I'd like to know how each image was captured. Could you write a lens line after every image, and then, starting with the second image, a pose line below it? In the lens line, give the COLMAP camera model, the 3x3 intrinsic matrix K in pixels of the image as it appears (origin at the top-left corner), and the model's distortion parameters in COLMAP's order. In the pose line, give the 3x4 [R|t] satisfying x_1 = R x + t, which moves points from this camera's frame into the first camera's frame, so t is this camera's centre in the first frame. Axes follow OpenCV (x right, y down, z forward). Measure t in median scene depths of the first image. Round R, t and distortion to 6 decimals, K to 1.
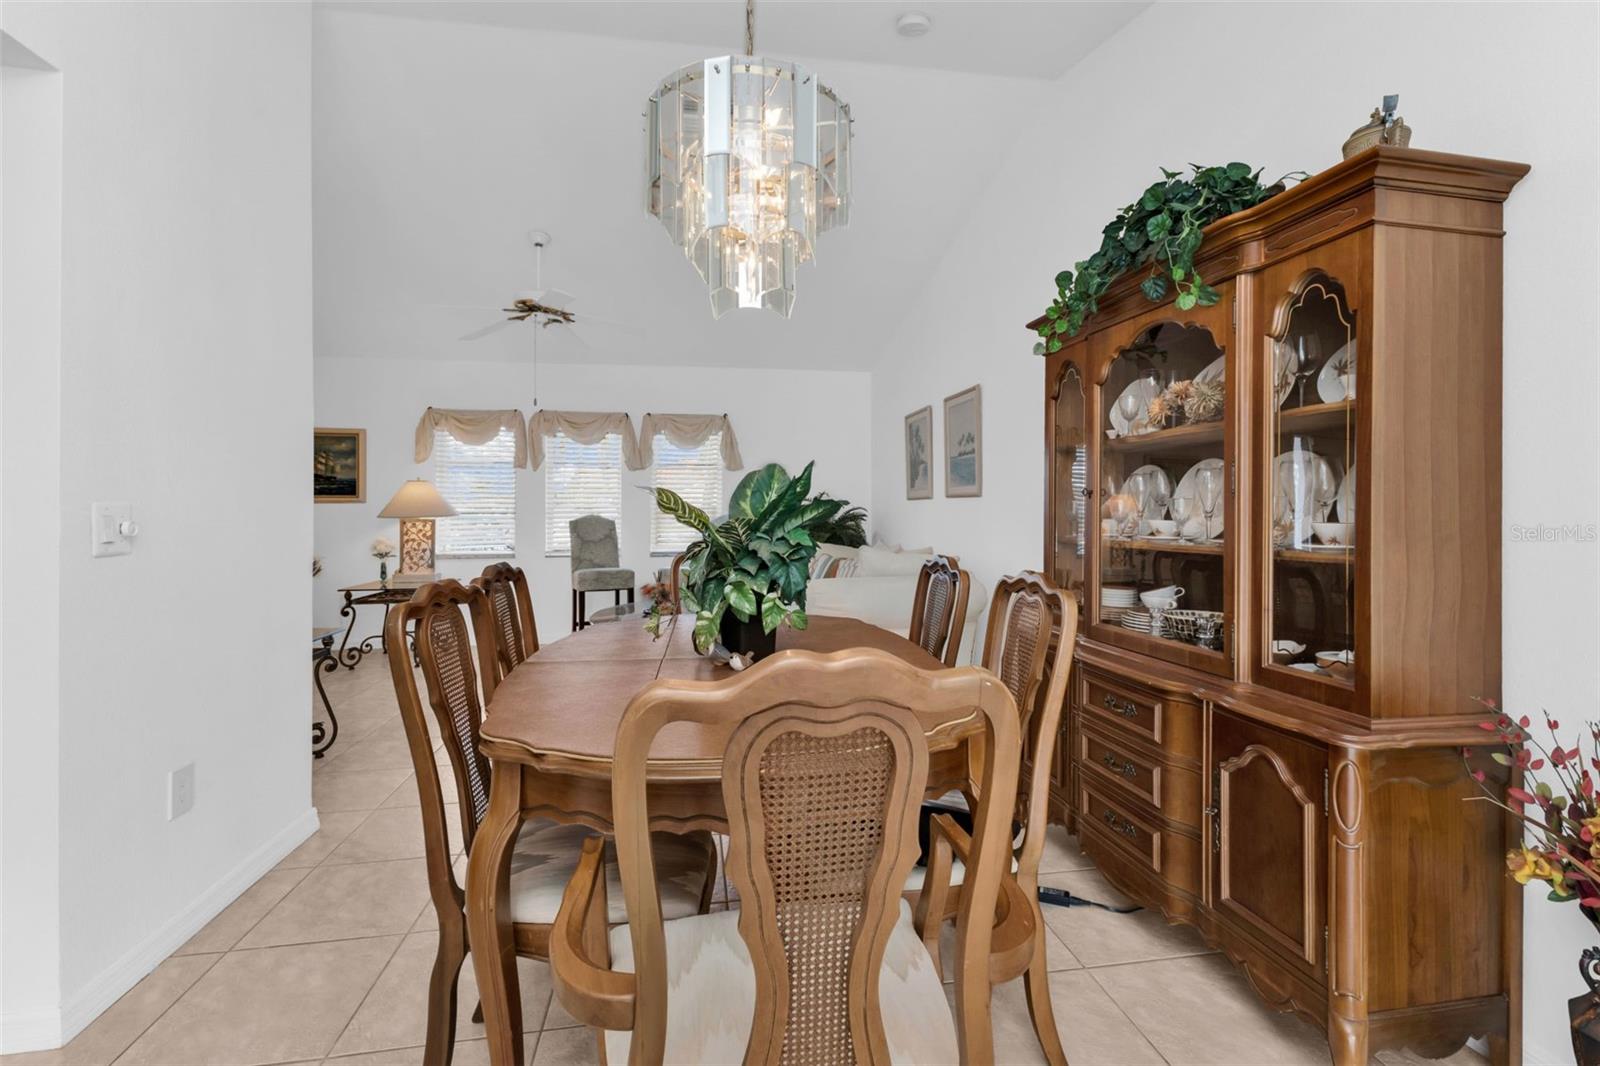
lens RADIAL K [[663.8, 0, 802.2], [0, 663.8, 507.3], [0, 0, 1]] dist [0.000581, 0.000039]
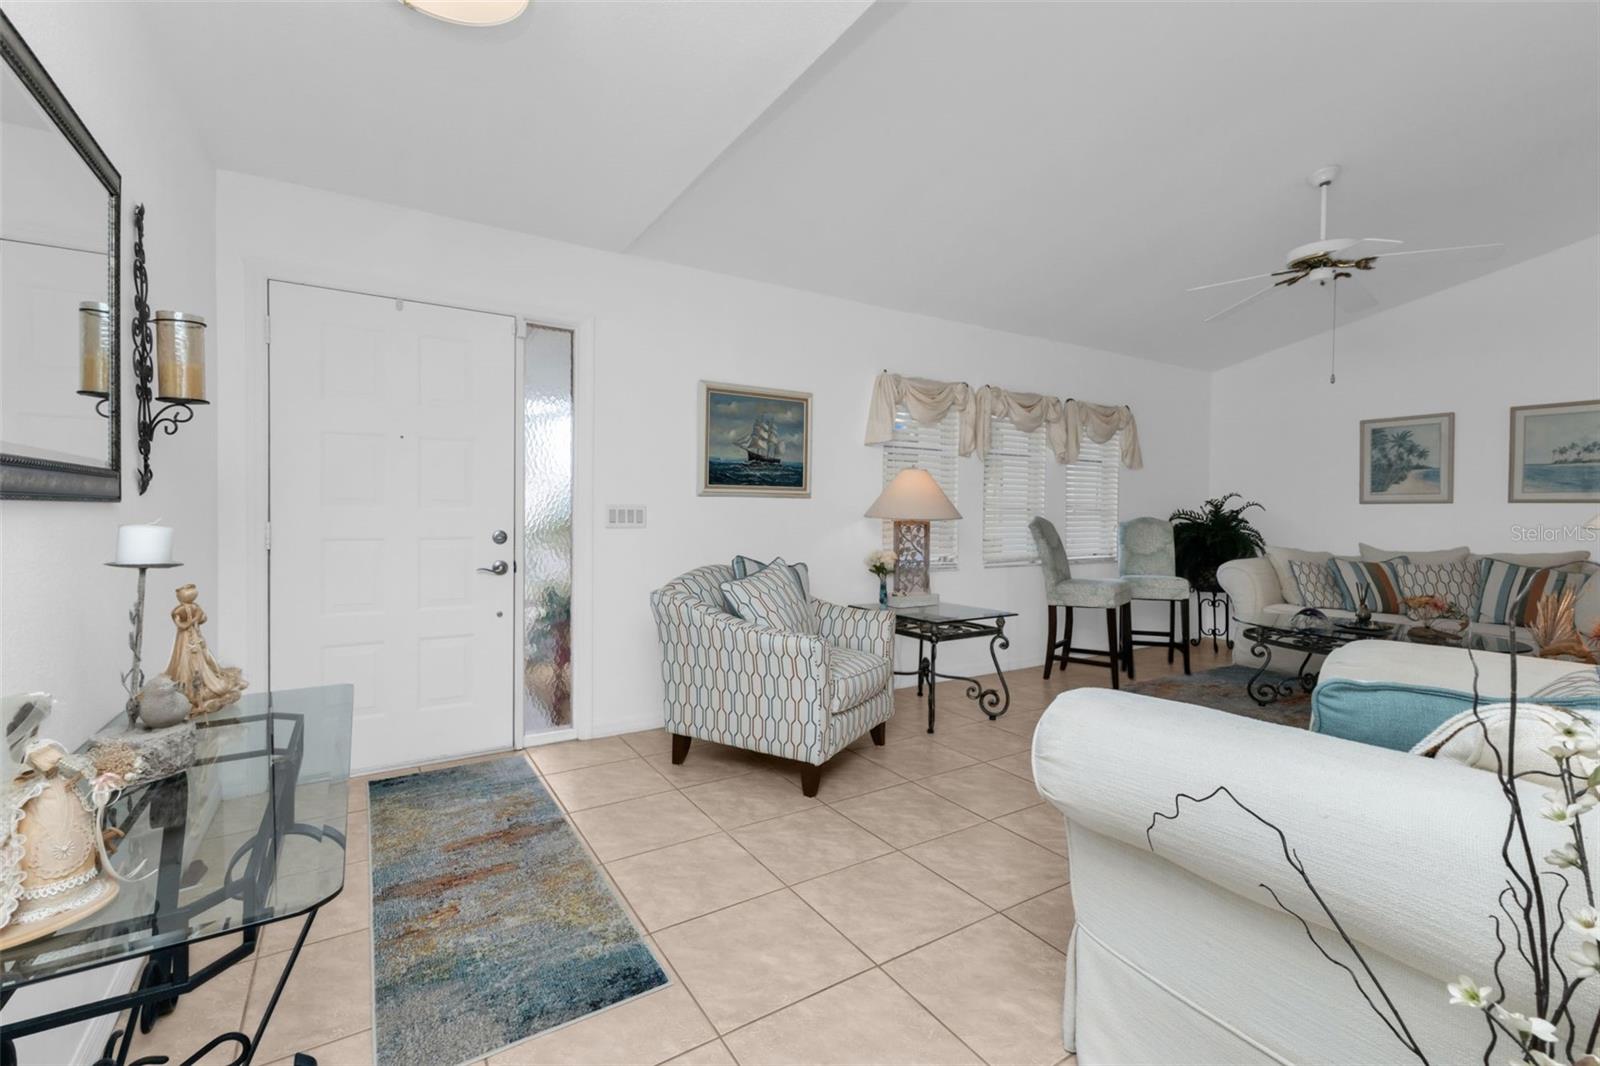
lens RADIAL K [[688.6, 0, 799.3], [0, 688.6, 519.9], [0, 0, 1]] dist [-0.001639, -0.000171]
pose [[0.926762, 0.002053, 0.375644, -0.980419], [-0.009476, 0.999795, 0.017914, 0.003842], [-0.375530, -0.020162, 0.926591, 0.337254]]
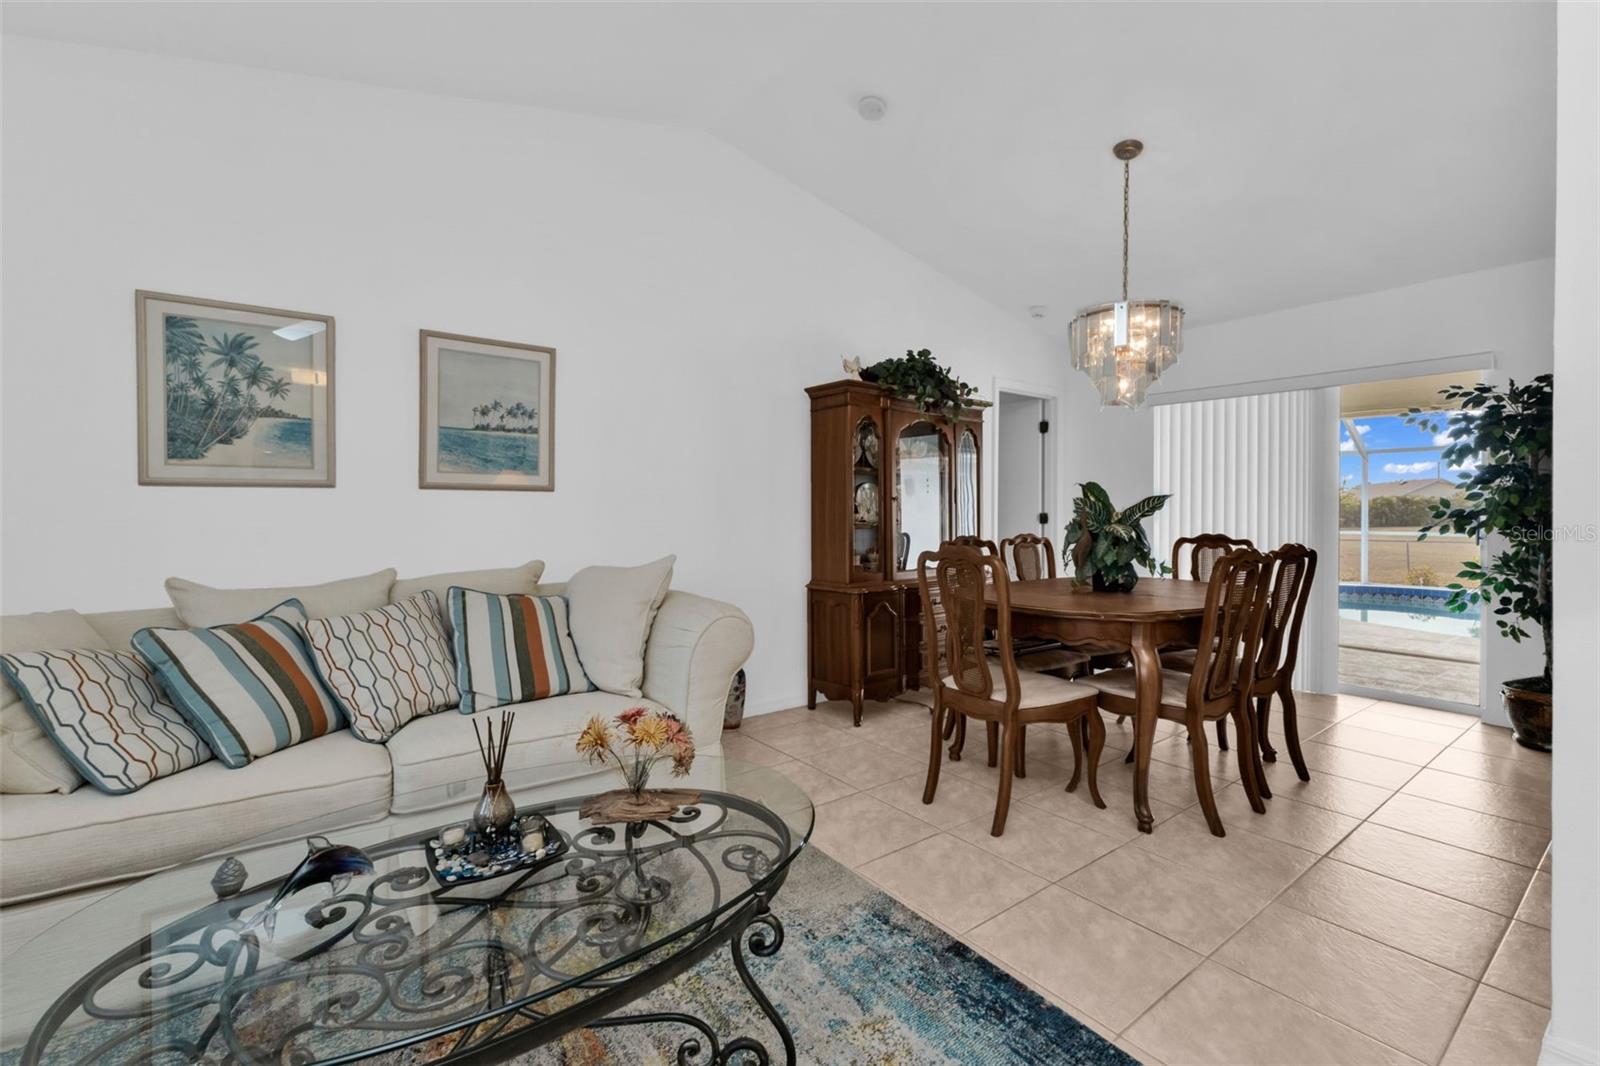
lens RADIAL K [[702.1, 0, 802.8], [0, 702.1, 517.0], [0, 0, 1]] dist [0.007468, 0.000119]
pose [[-0.459968, -0.009904, 0.887880, -0.427501], [-0.004998, 0.999951, 0.008565, 0.005176], [-0.887921, -0.000498, -0.459995, 0.796897]]
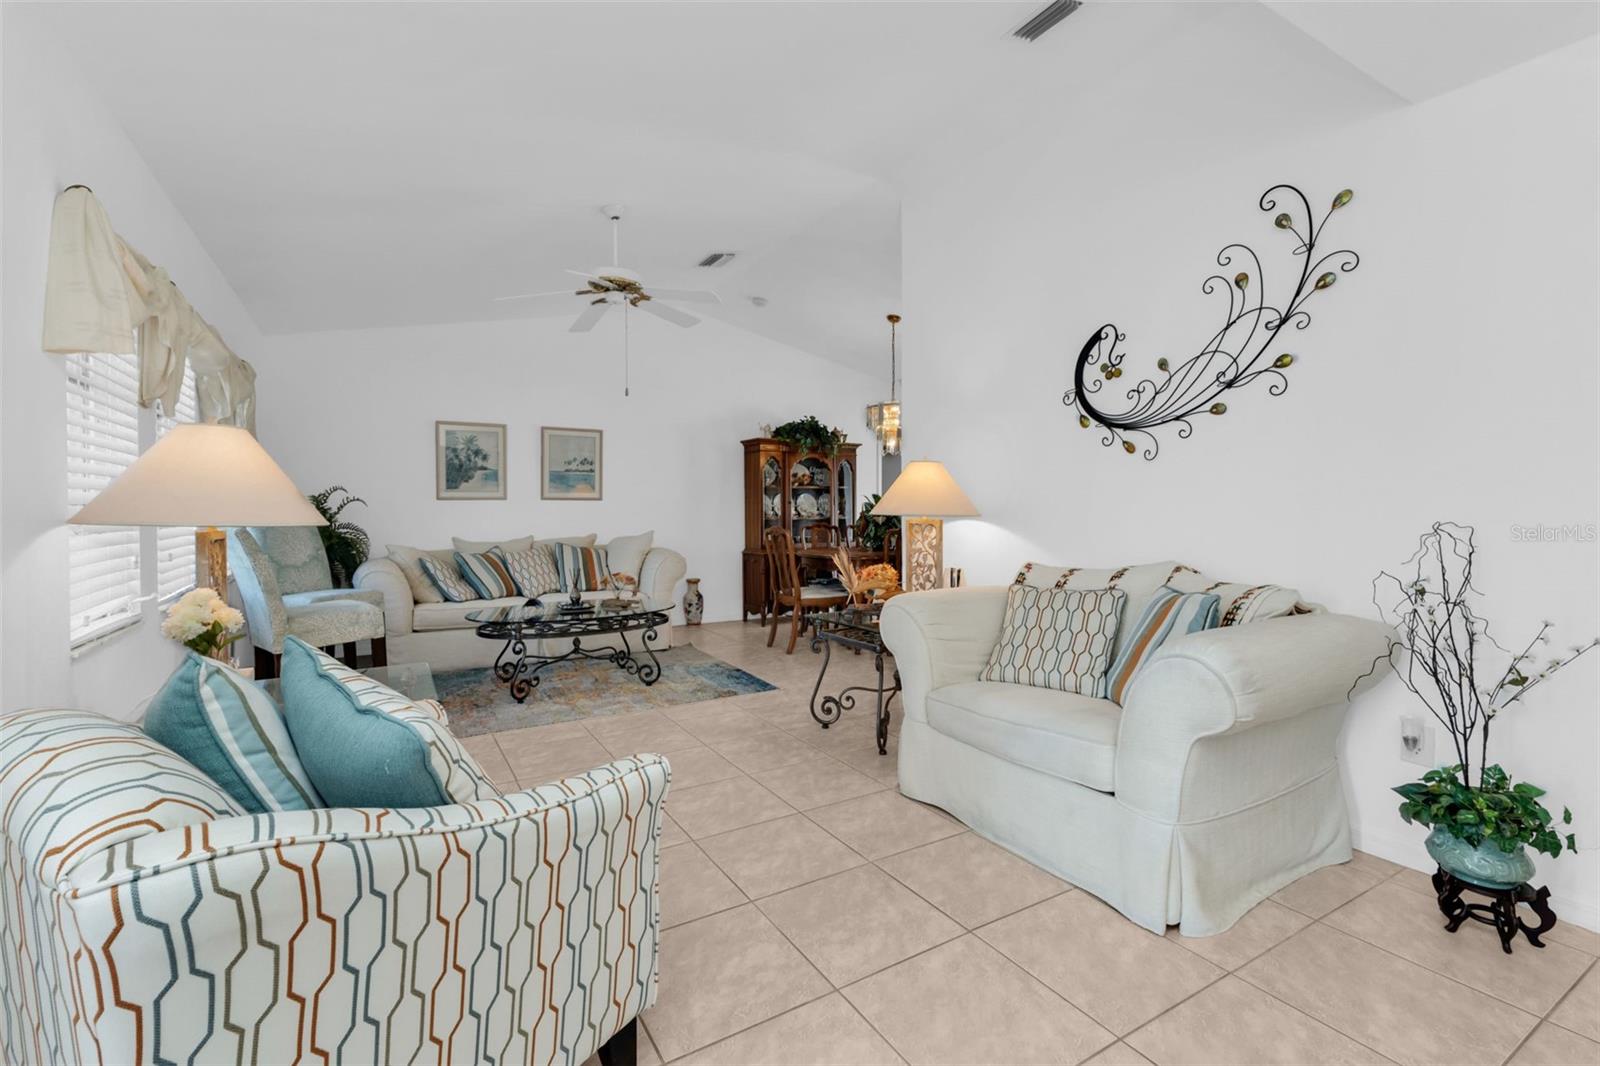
lens RADIAL K [[703.2, 0, 778.2], [0, 703.2, 515.8], [0, 0, 1]] dist [0.003340, 0.000251]
pose [[-0.342241, -0.007863, 0.939579, -1.043198], [-0.001055, 0.999968, 0.007984, 0.005815], [-0.939612, 0.001742, -0.342238, 0.839840]]
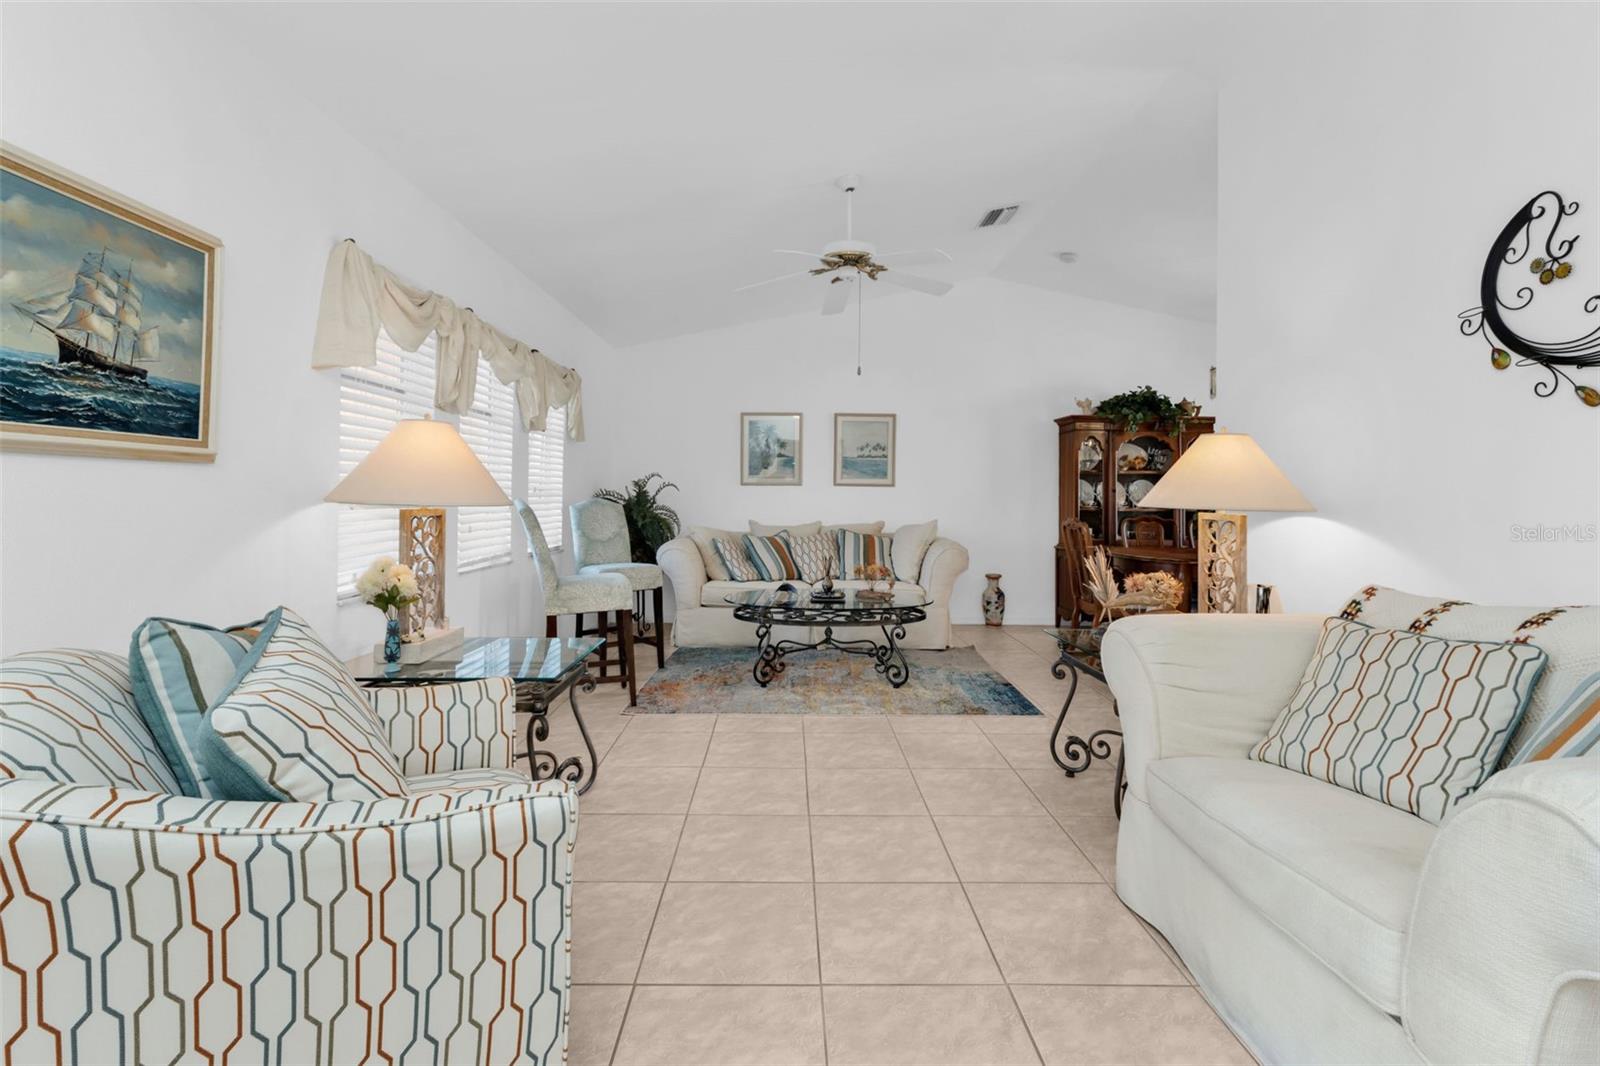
lens RADIAL K [[704.3, 0, 787.3], [0, 704.3, 486.6], [0, 0, 1]] dist [0.003070, -0.000202]
pose [[0.168134, 0.013637, 0.985670, -0.988889], [-0.013524, 0.999842, -0.011527, 0.005002], [-0.985671, -0.011393, 0.168292, 0.688193]]
